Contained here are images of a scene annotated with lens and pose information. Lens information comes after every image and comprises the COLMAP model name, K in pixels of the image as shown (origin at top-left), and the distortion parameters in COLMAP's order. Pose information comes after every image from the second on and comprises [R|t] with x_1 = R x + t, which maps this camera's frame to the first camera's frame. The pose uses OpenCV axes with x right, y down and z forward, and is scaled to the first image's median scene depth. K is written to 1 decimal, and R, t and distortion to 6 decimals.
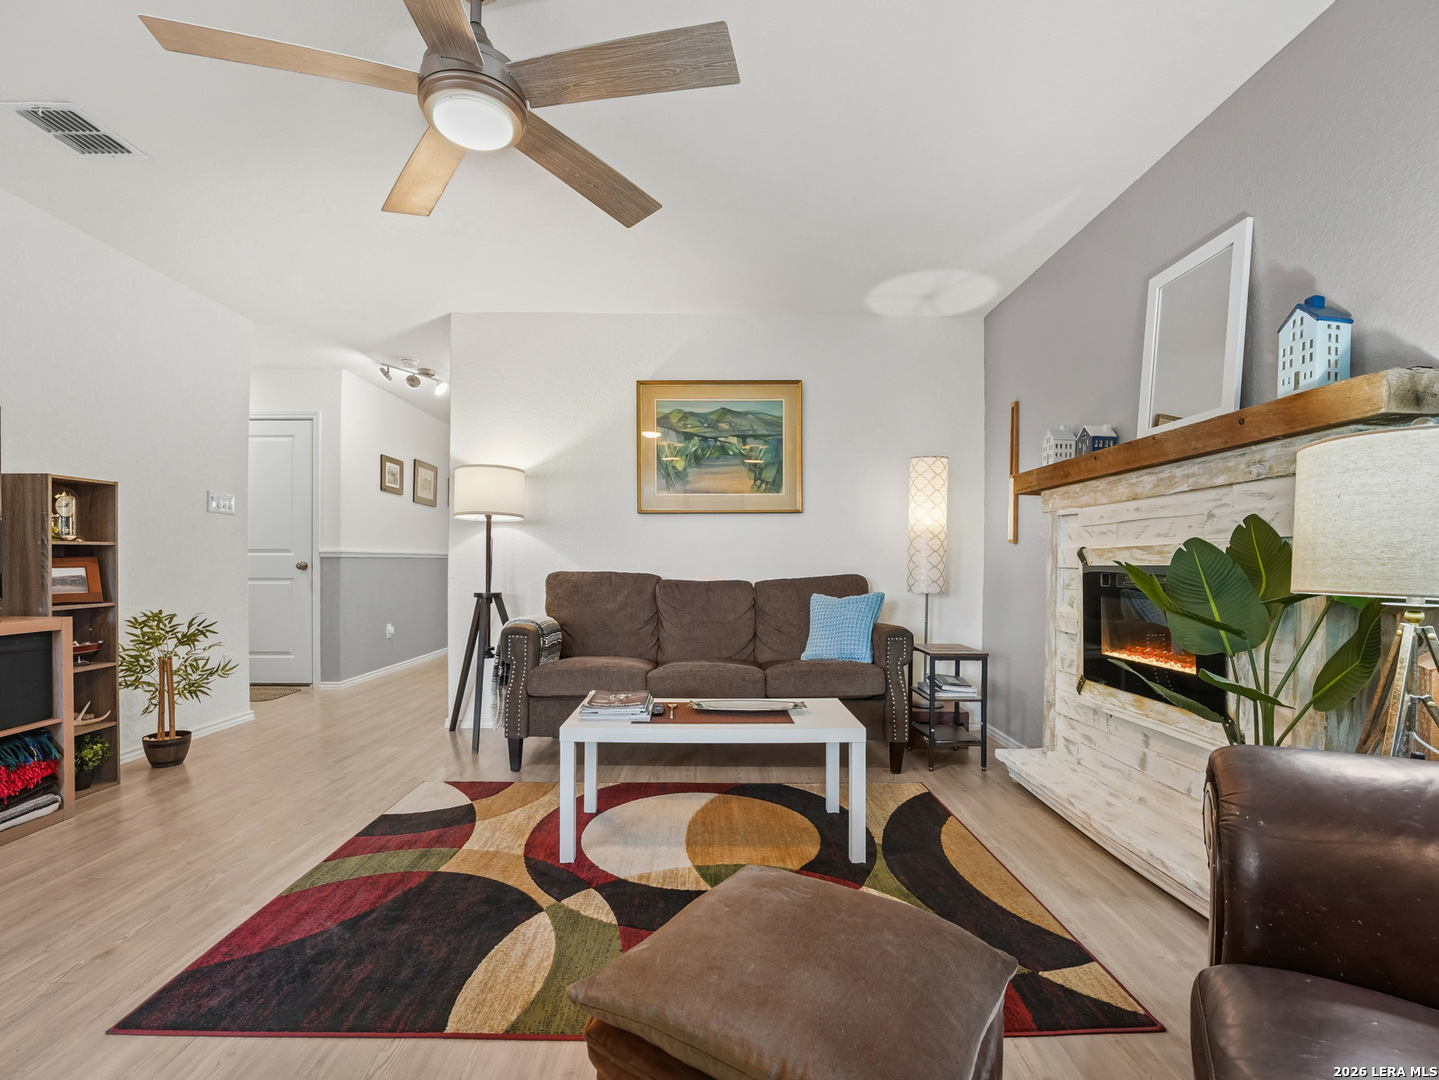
lens RADIAL K [[670.1, 0, 718.1], [0, 670.1, 565.7], [0, 0, 1]] dist [-0.022659, 0.000011]
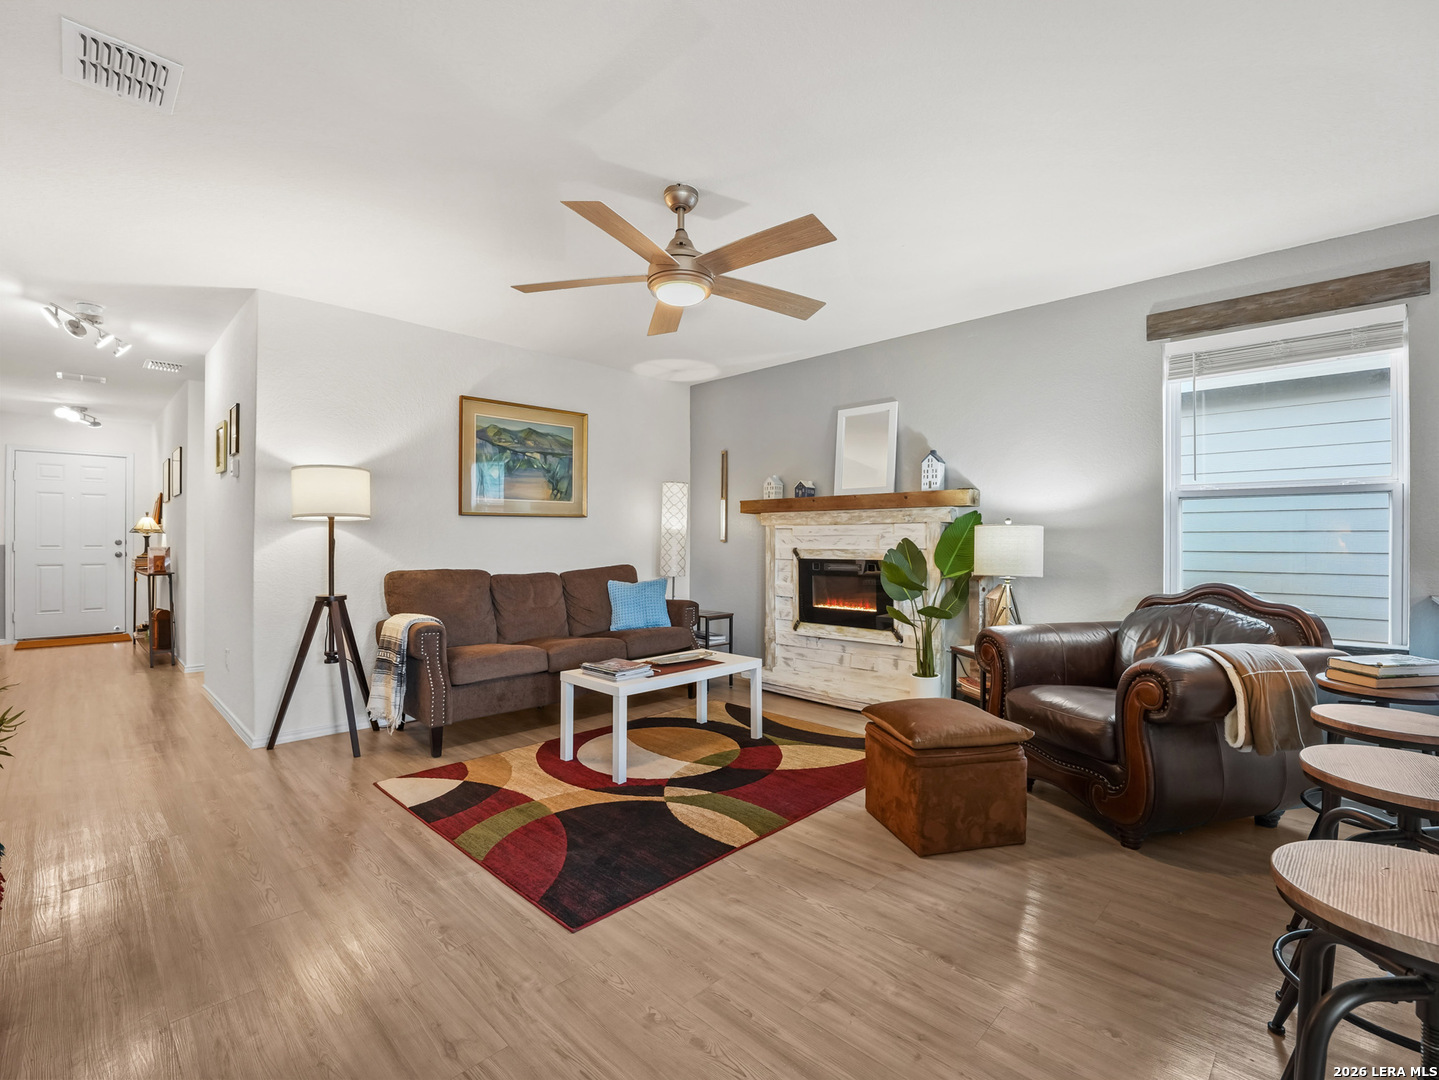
lens RADIAL K [[655.7, 0, 719.5], [0, 655.7, 540.0], [0, 0, 1]] dist [-0.021093, -0.000131]
pose [[0.707226, -0.005080, 0.706970, -0.831050], [0.005110, 0.999985, 0.002075, -0.053319], [-0.706969, 0.002145, 0.707241, -0.091914]]
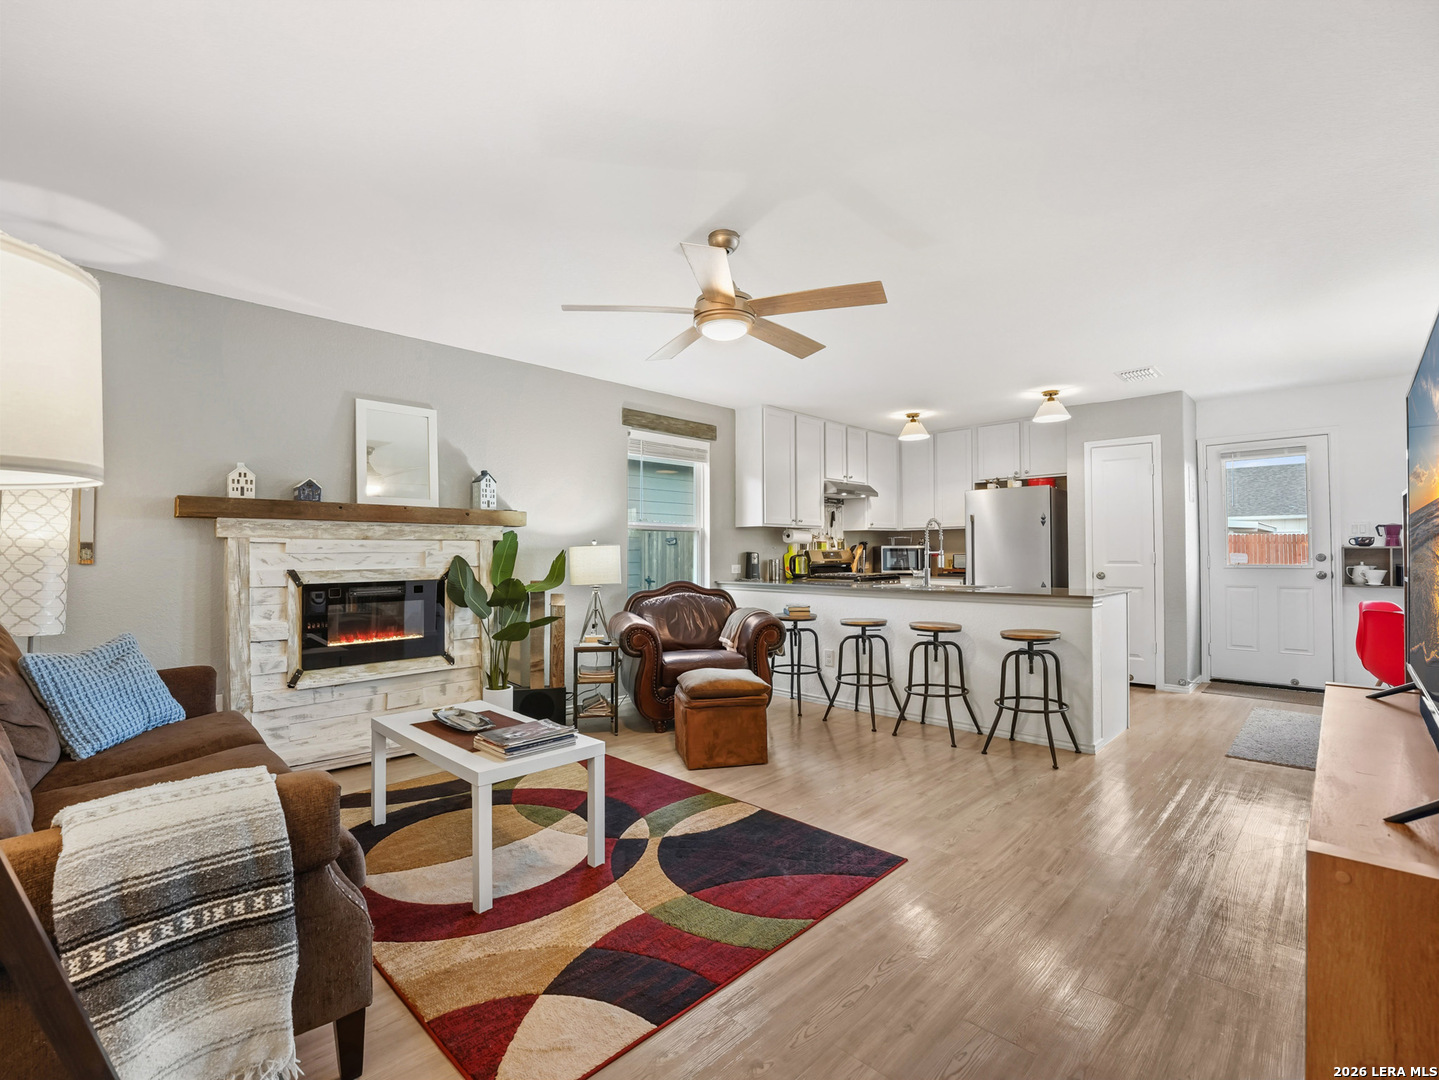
lens RADIAL K [[661.6, 0, 719.5], [0, 661.6, 540.0], [0, 0, 1]] dist [-0.020098, -0.000002]
pose [[-0.703255, 0.009860, 0.710869, -0.922723], [0.000967, 0.999916, -0.012912, -0.067879], [-0.710937, -0.008393, -0.703206, 1.302172]]
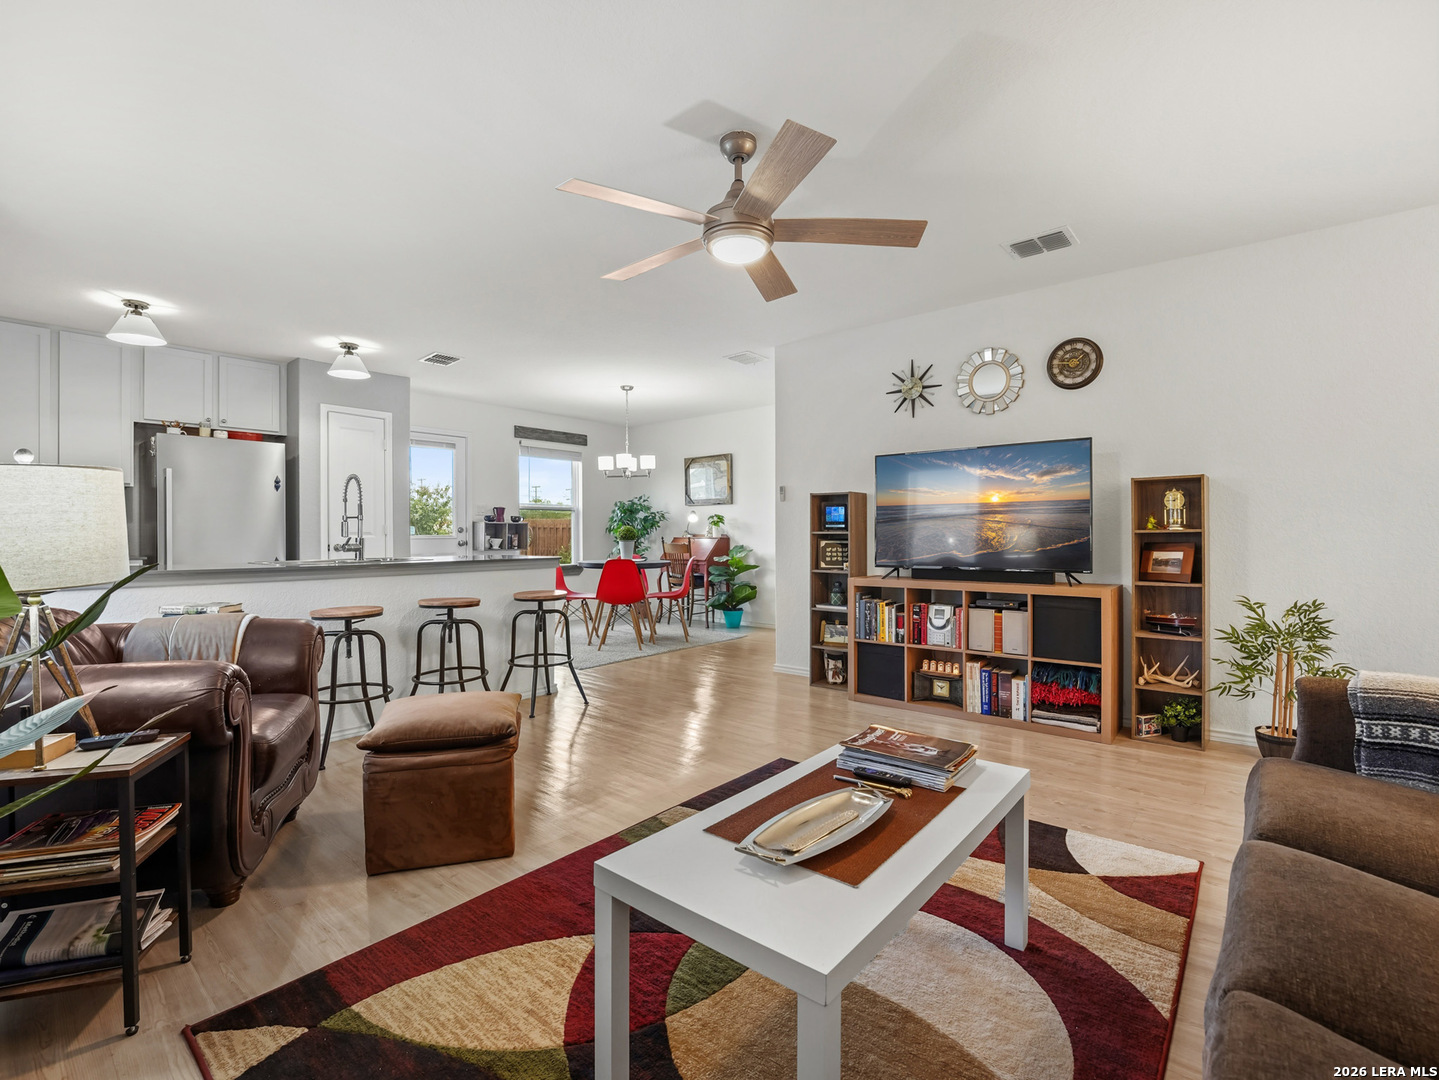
lens RADIAL K [[655.7, 0, 719.5], [0, 655.7, 540.0], [0, 0, 1]] dist [-0.021093, -0.000131]
pose [[-0.645911, 0.002558, -0.763408, 0.449682], [-0.004489, 0.999964, 0.007149, -0.023264], [0.763399, 0.008044, -0.645877, 1.131481]]
